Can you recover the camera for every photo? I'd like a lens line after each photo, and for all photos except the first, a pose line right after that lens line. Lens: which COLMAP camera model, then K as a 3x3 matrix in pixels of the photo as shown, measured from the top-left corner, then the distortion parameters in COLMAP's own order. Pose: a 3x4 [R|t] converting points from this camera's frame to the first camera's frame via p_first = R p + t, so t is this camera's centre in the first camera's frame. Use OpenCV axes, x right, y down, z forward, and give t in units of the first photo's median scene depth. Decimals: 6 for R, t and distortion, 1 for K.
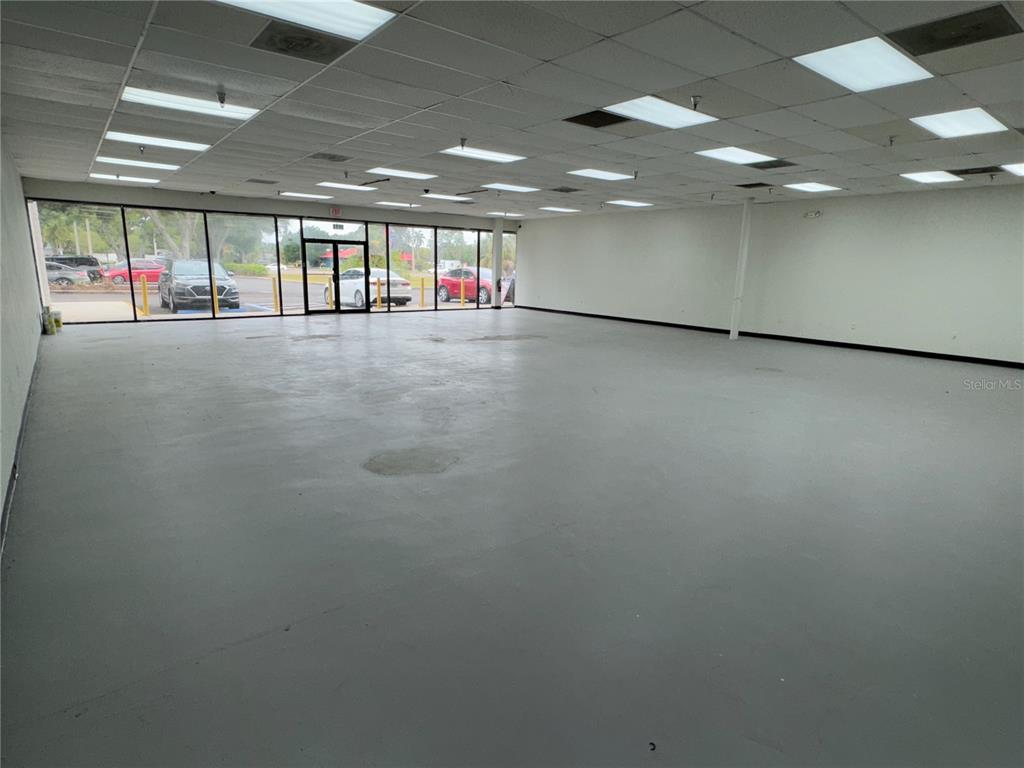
lens RADIAL K [[560.1, 0, 503.4], [0, 560.1, 380.8], [0, 0, 1]] dist [-0.004882, 0.002103]
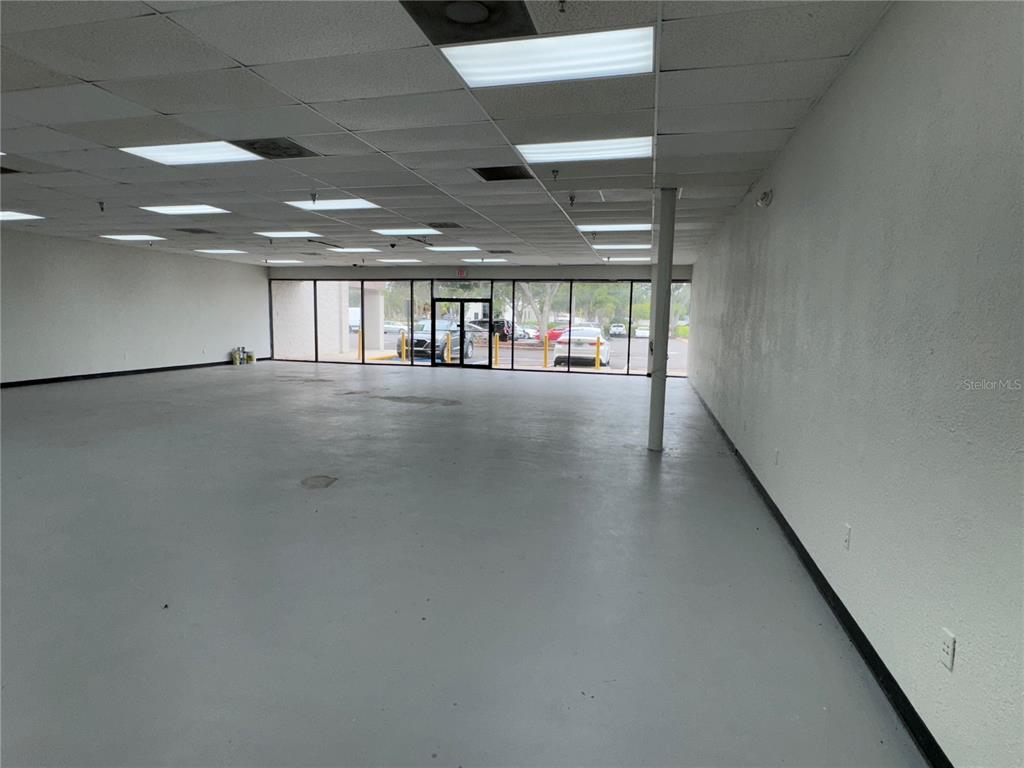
lens RADIAL K [[560.1, 0, 522.2], [0, 560.1, 352.0], [0, 0, 1]] dist [-0.004882, 0.002103]
pose [[0.617907, 0.033206, -0.785549, 0.589139], [-0.163219, 0.982760, -0.086845, -0.076464], [0.769123, 0.181878, 0.612675, 0.443065]]
